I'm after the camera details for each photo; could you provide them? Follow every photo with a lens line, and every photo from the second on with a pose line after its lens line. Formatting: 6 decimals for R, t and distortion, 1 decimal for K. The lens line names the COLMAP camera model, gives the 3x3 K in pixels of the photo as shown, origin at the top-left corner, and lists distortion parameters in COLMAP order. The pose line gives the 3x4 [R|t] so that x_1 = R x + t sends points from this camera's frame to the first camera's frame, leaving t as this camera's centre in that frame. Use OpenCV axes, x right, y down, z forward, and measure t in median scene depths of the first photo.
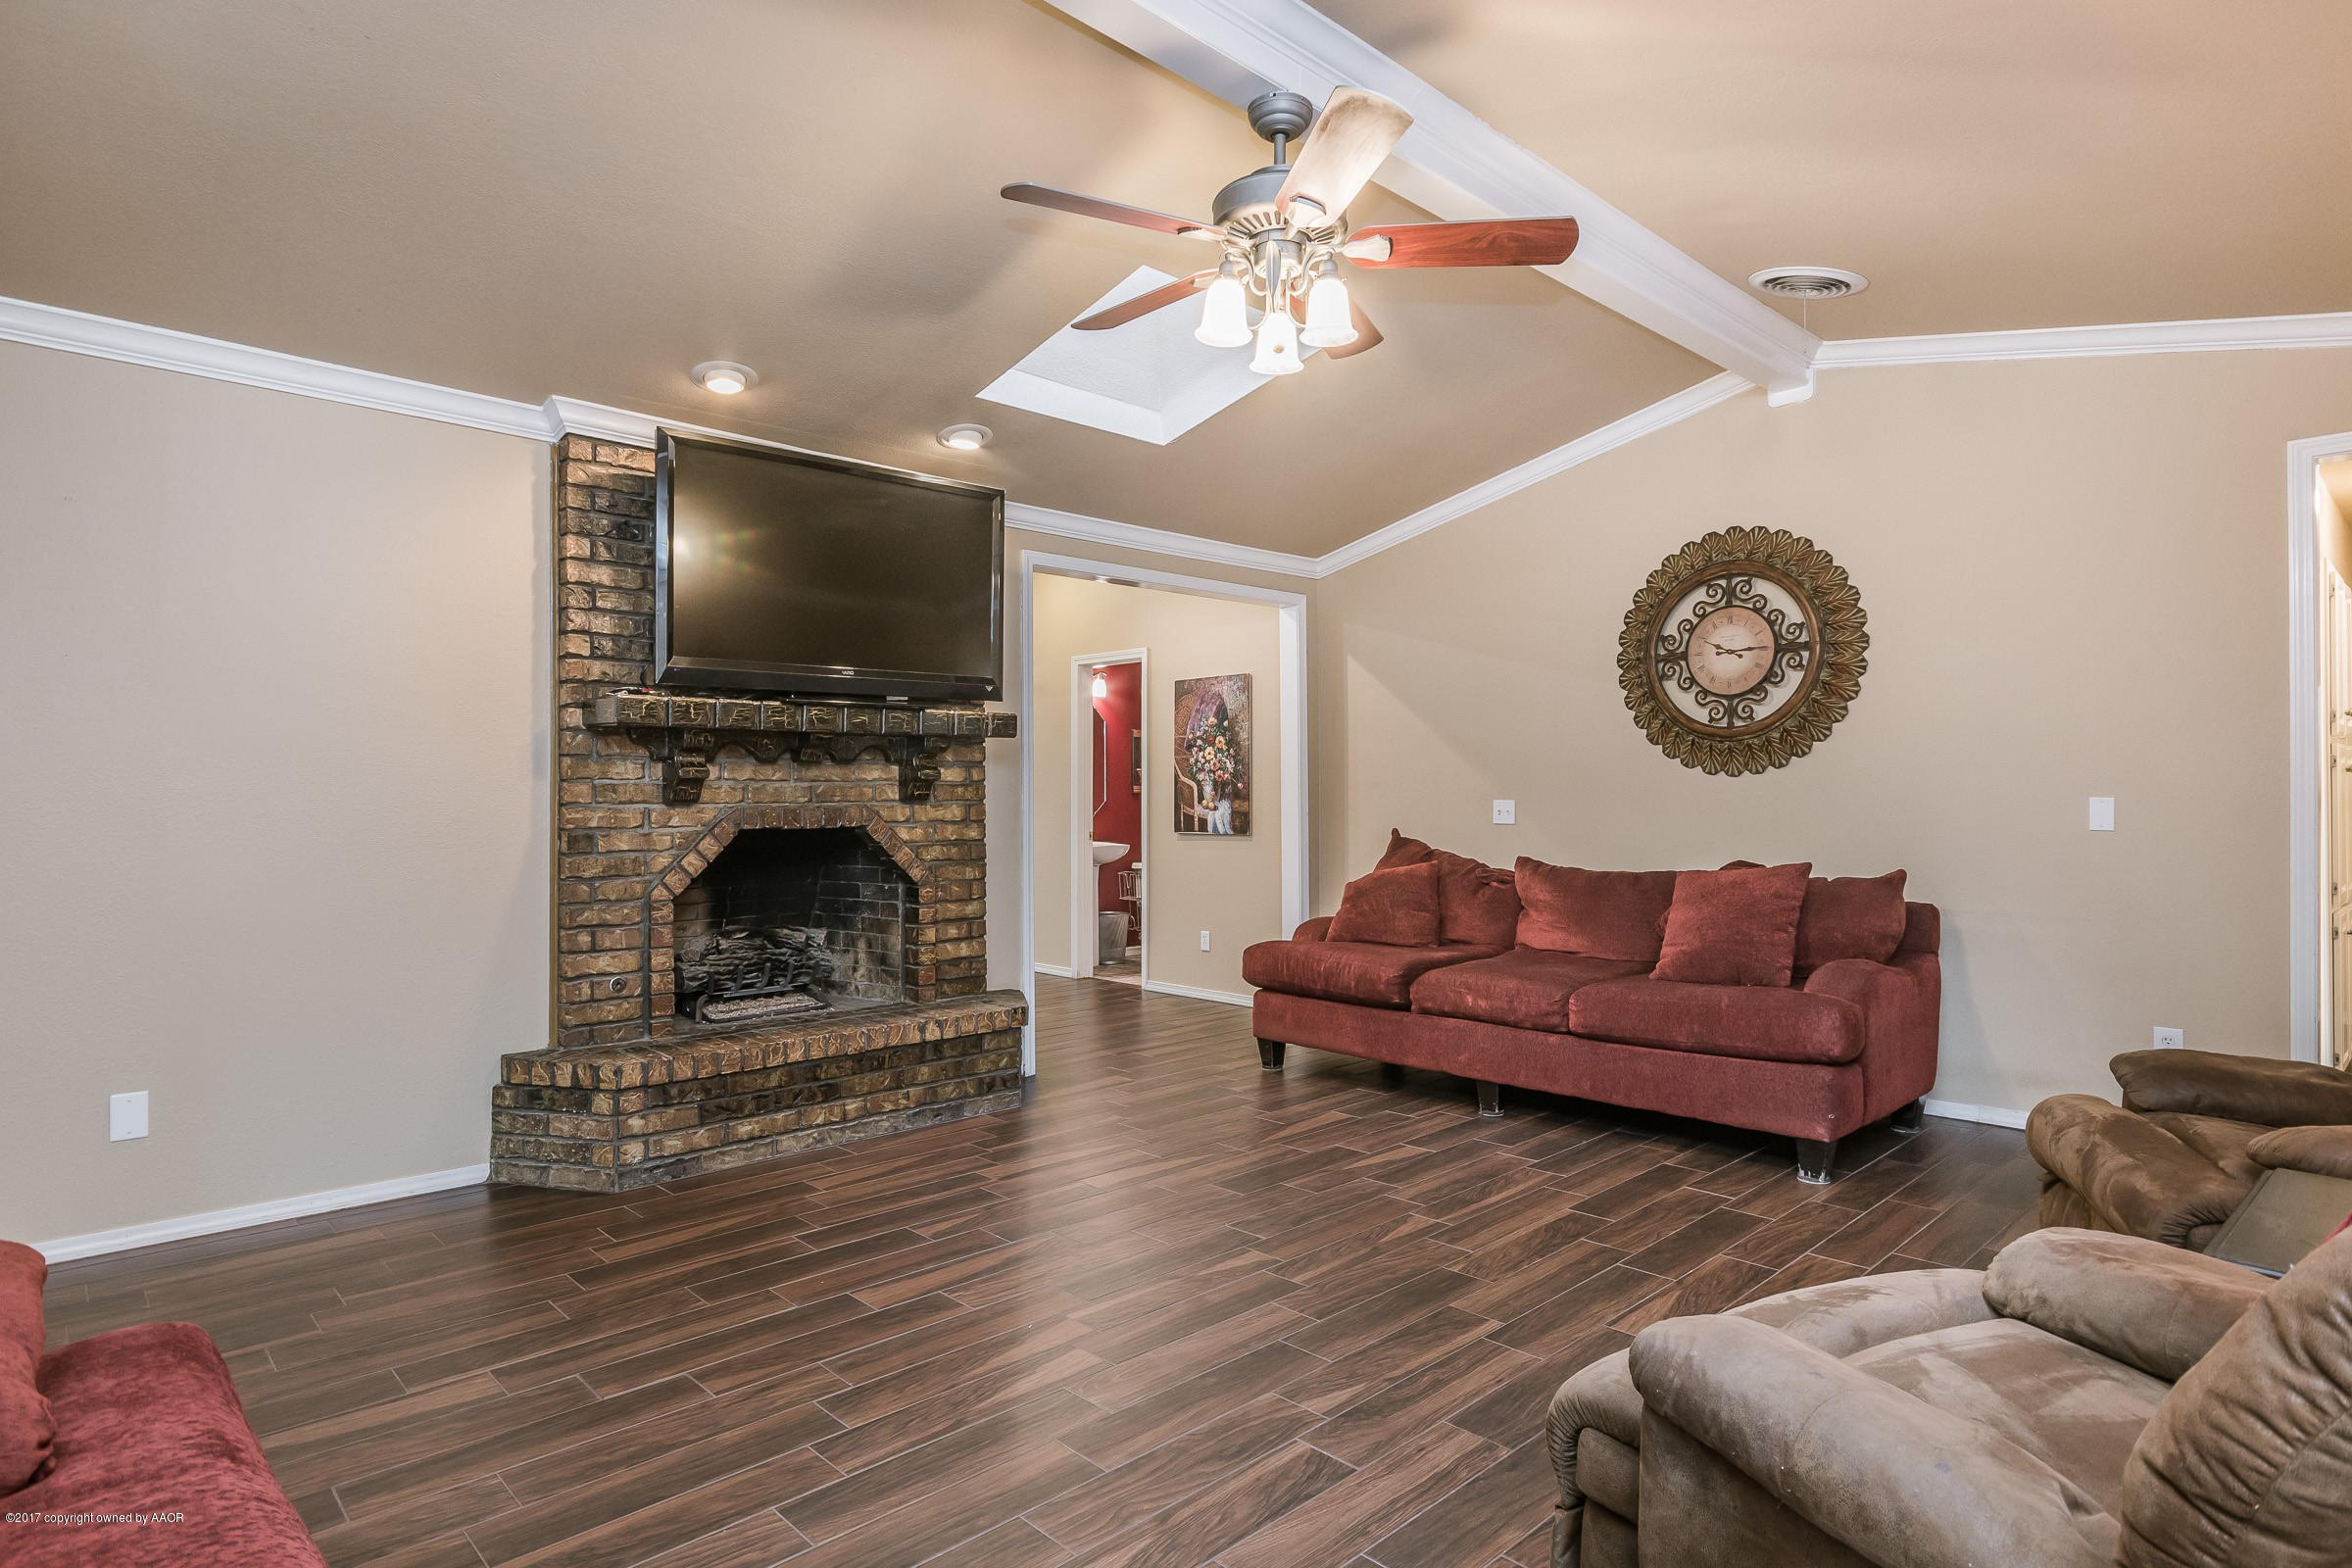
lens RADIAL K [[1221.0, 0, 1183.5], [0, 1221.0, 781.1], [0, 0, 1]] dist [0.000781, 0.001031]
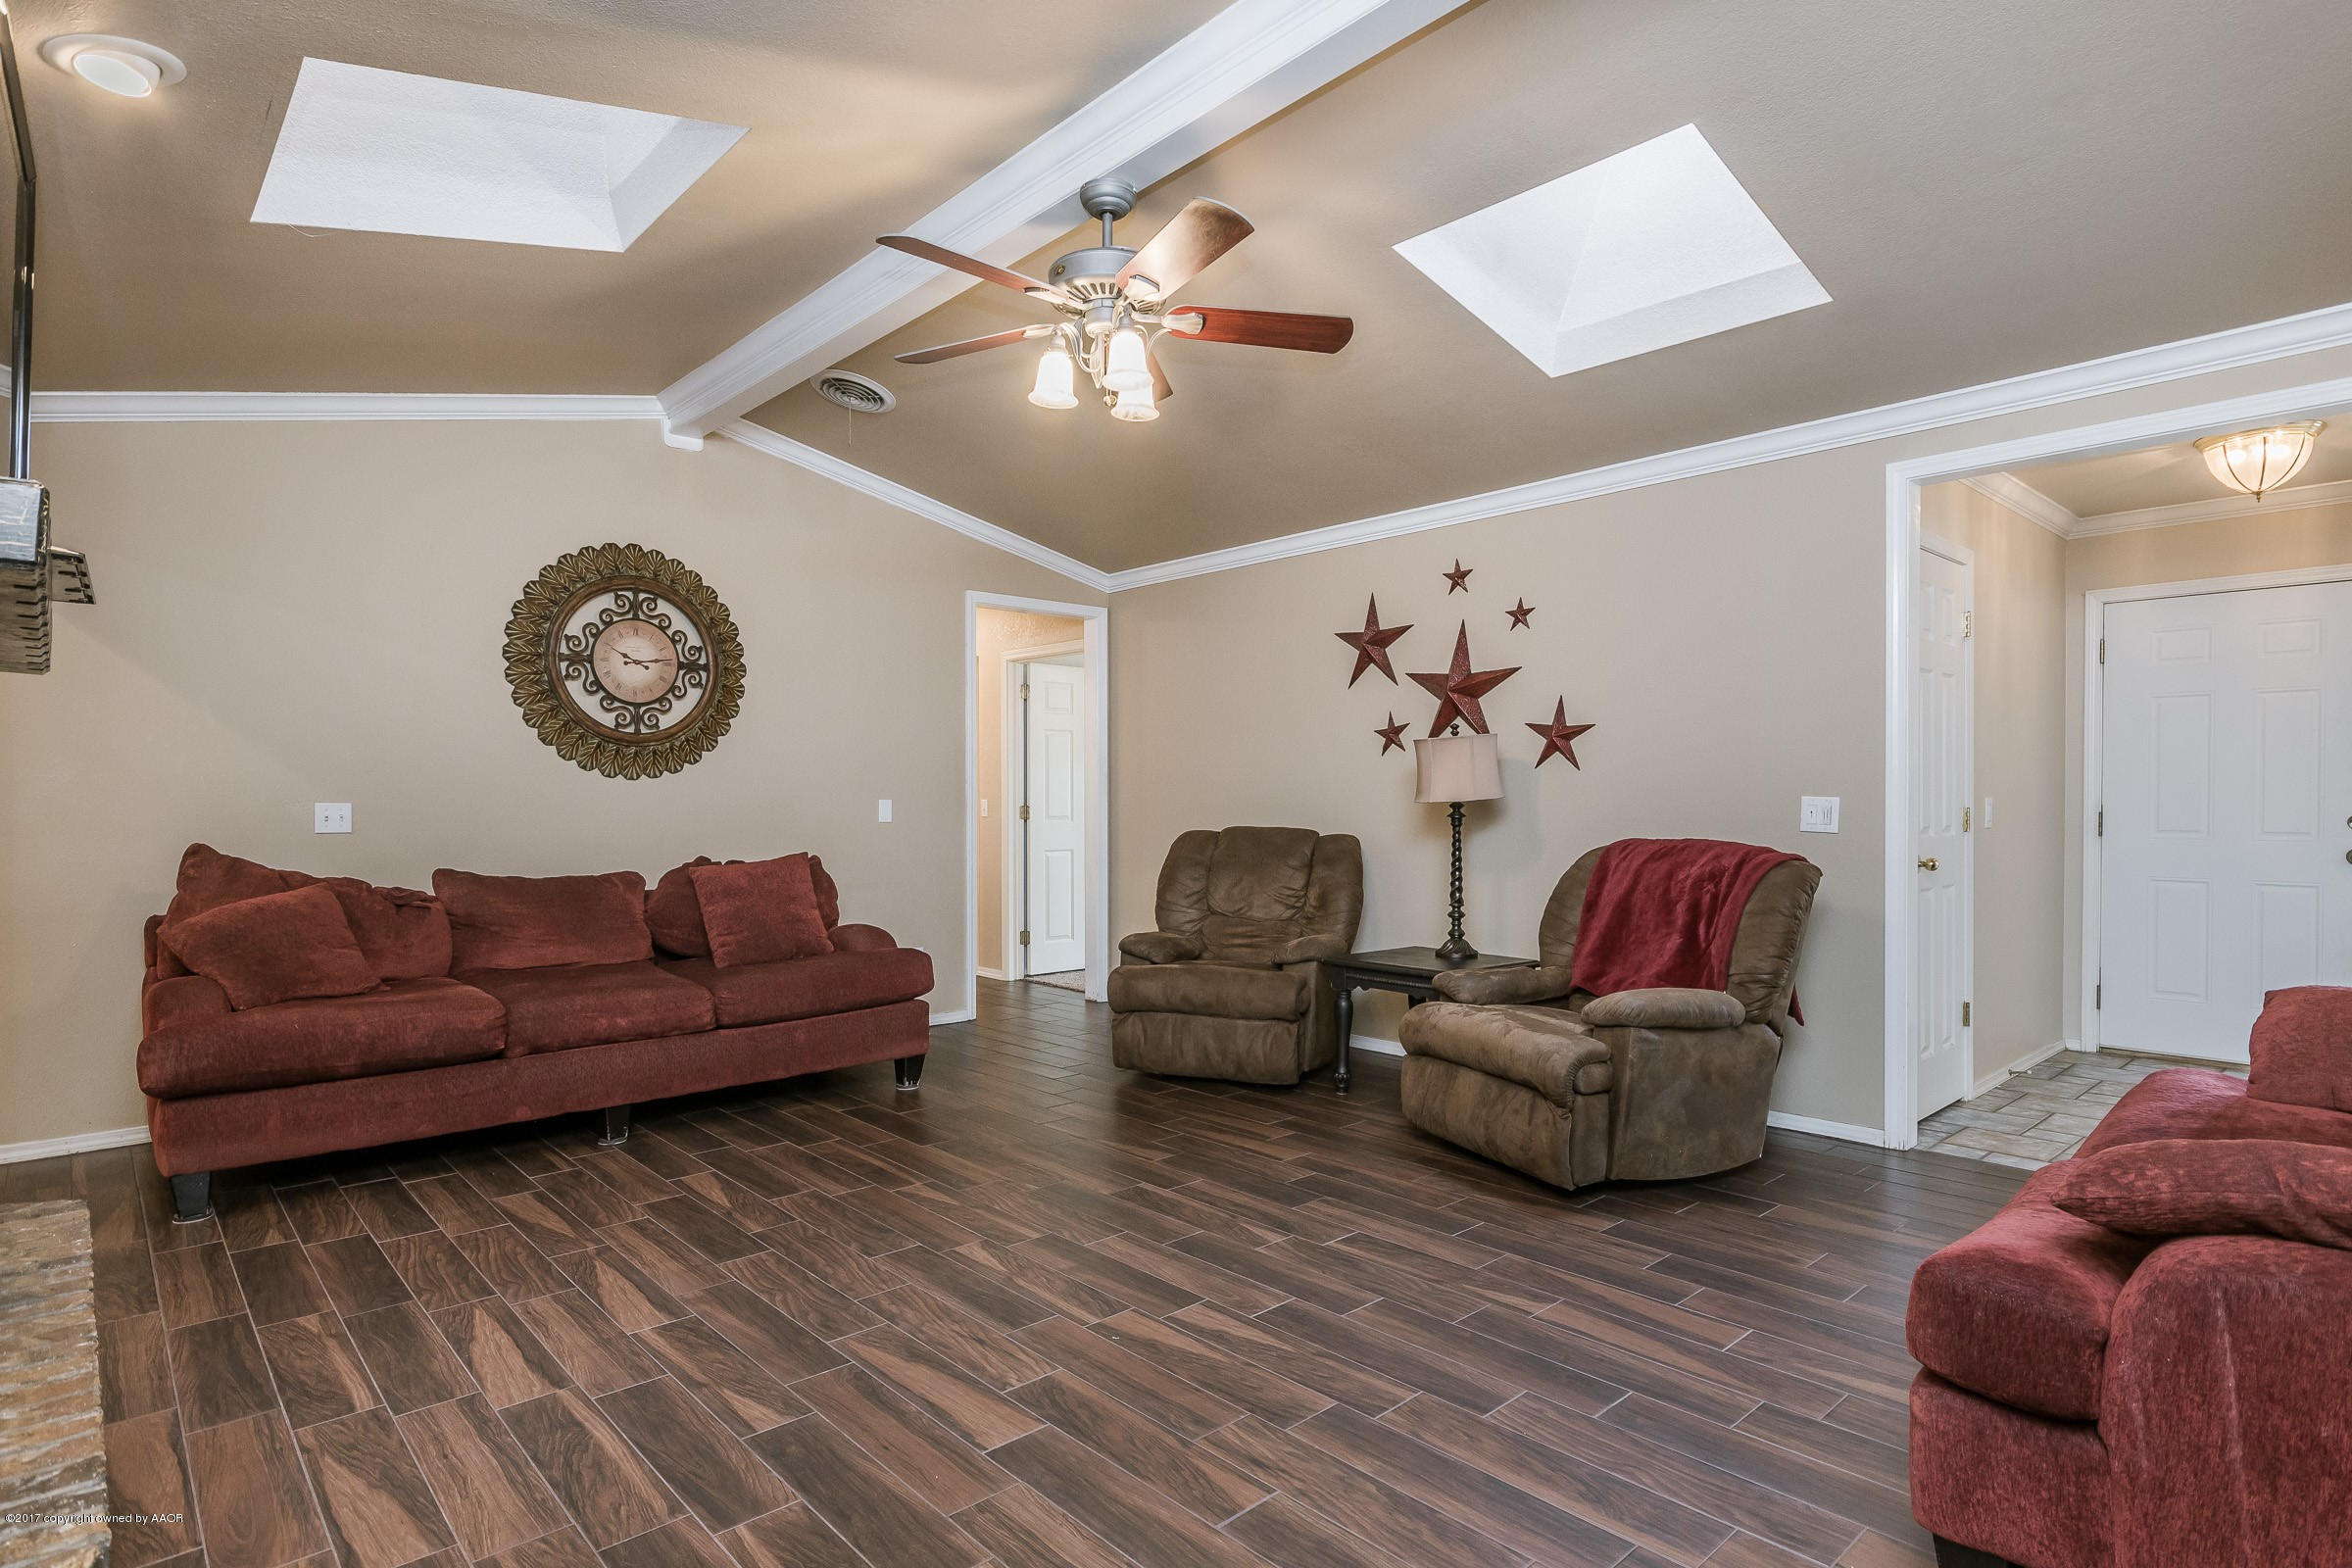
lens RADIAL K [[1221.0, 0, 1158.0], [0, 1221.0, 795.5], [0, 0, 1]] dist [0.000781, 0.001031]
pose [[0.042446, 0.007682, 0.999069, -0.639978], [-0.010856, 0.999915, -0.007227, 0.013566], [-0.999040, -0.010539, 0.042526, 0.543652]]
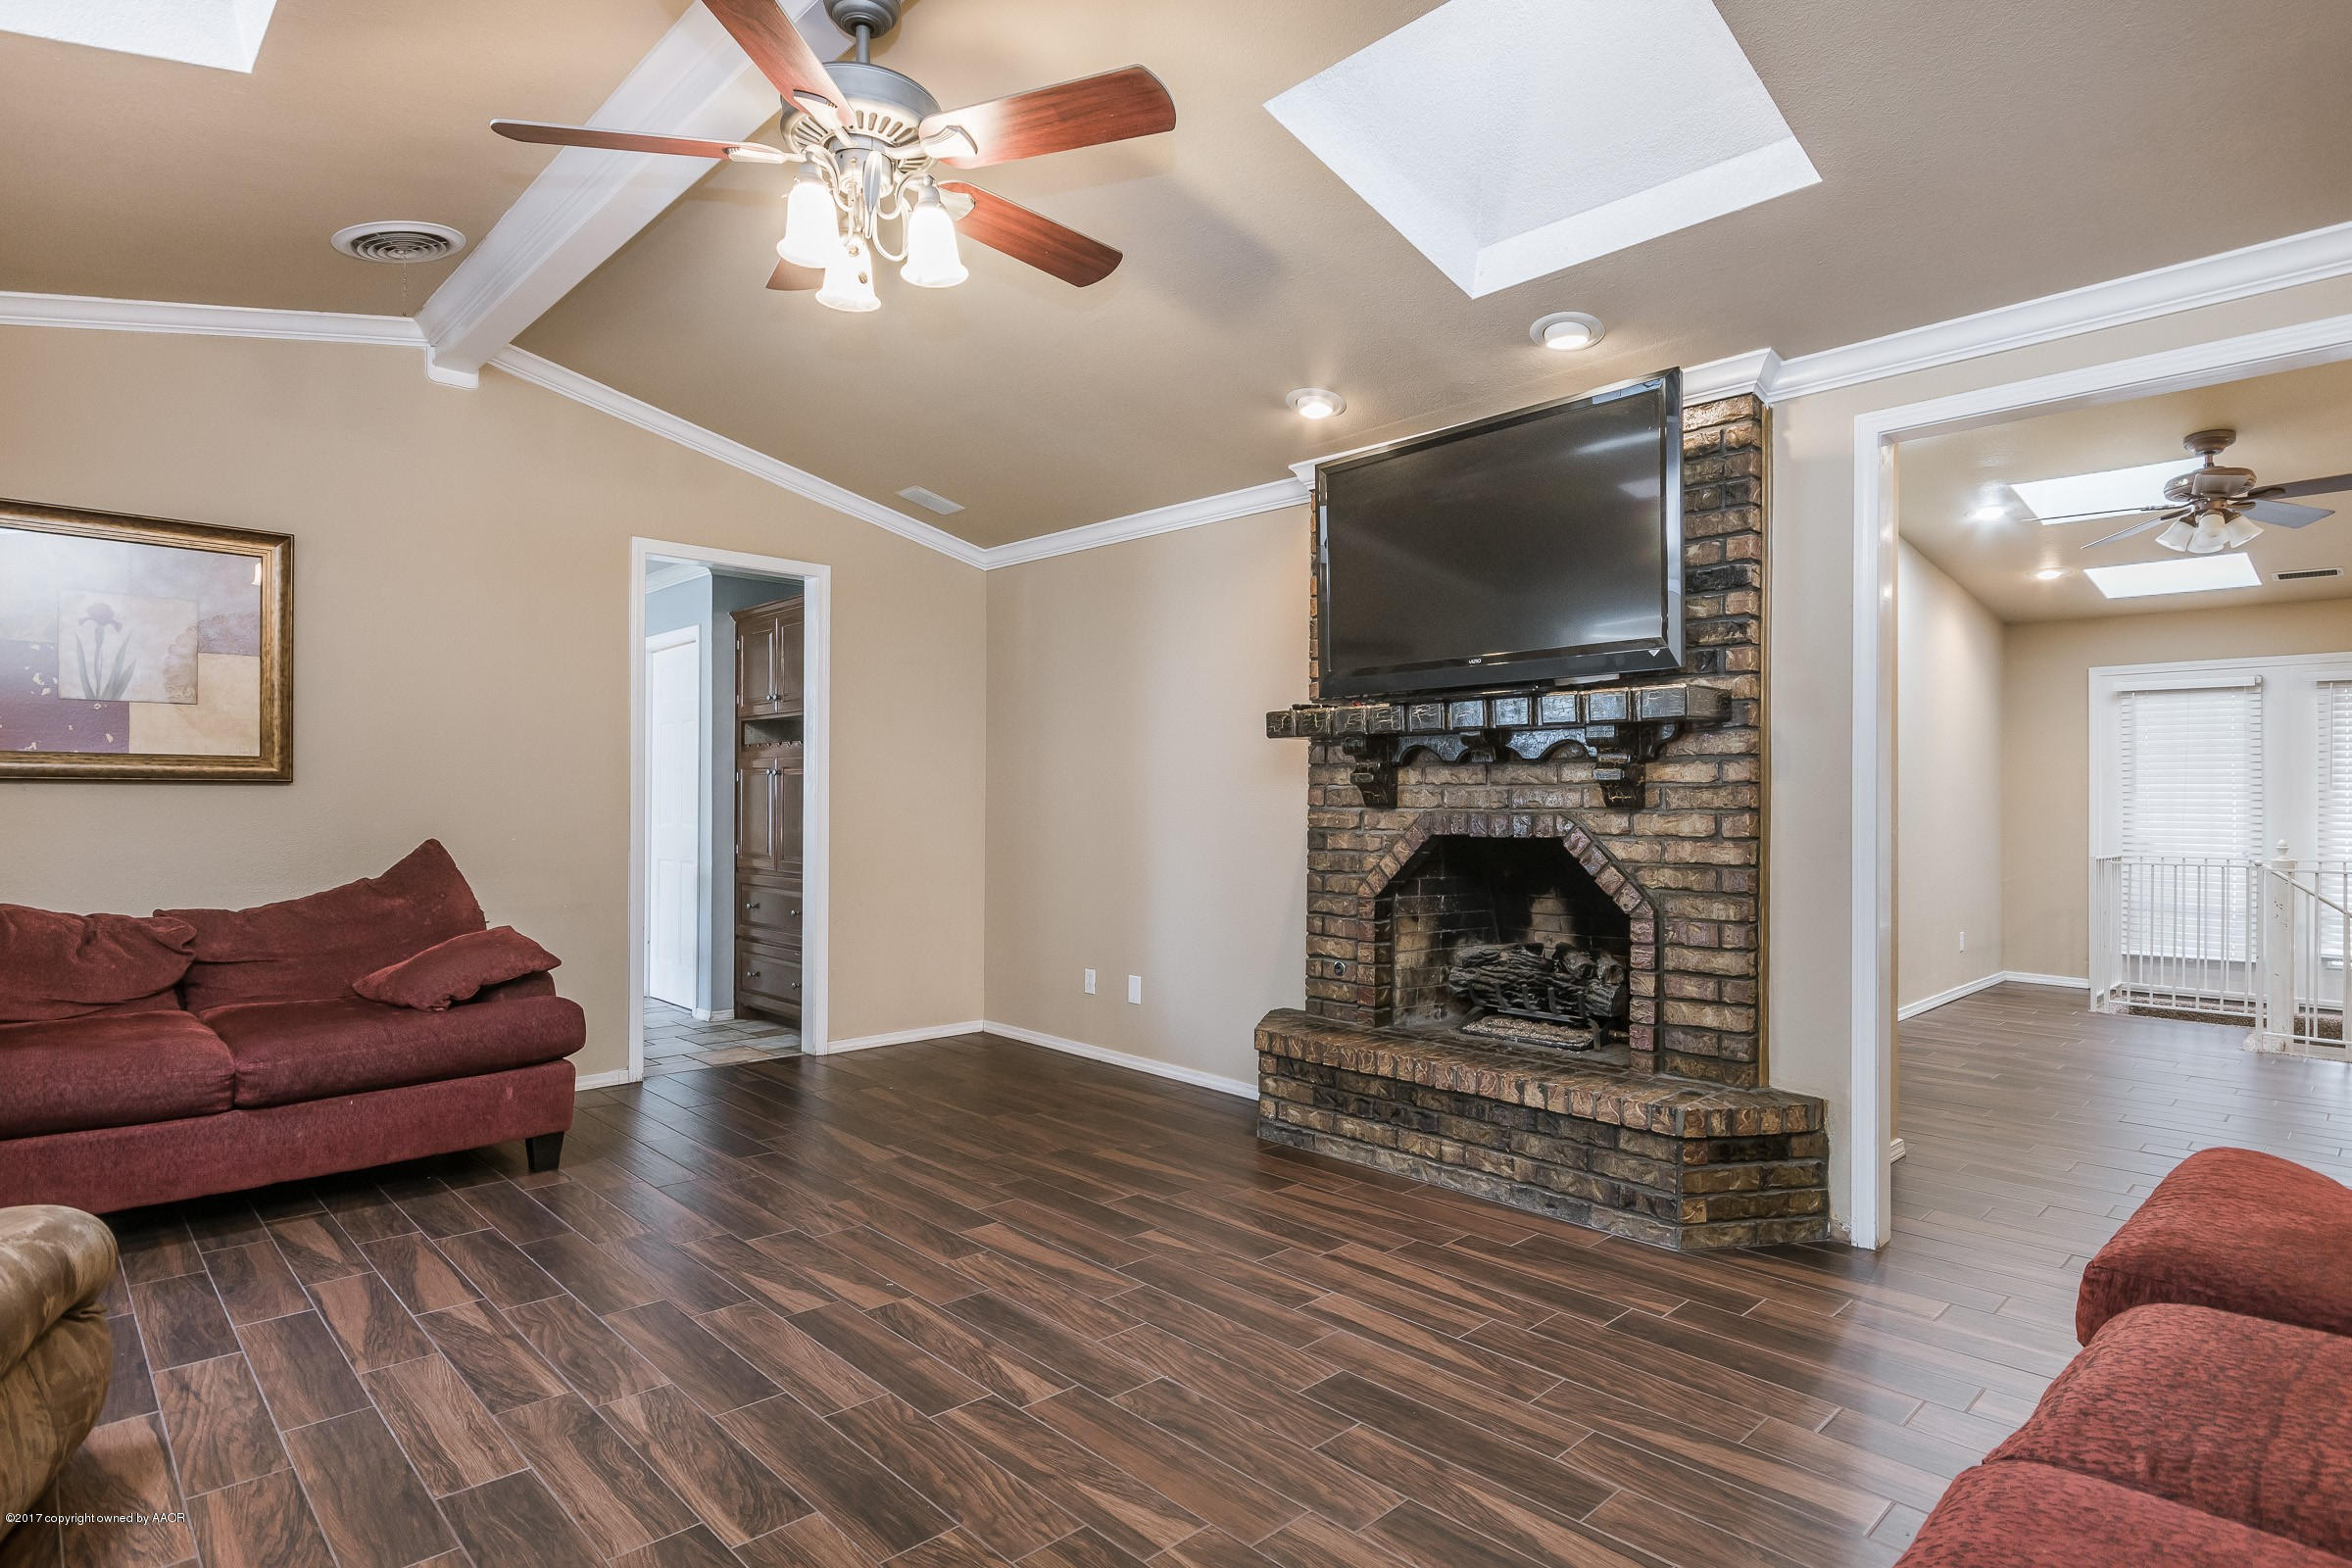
lens RADIAL K [[1221.0, 0, 1191.9], [0, 1221.0, 793.4], [0, 0, 1]] dist [0.000781, 0.001031]
pose [[0.017570, -0.003851, -0.999838, 0.567664], [0.006129, 0.999974, -0.003744, 0.008098], [0.999827, -0.006062, 0.017593, 0.732621]]
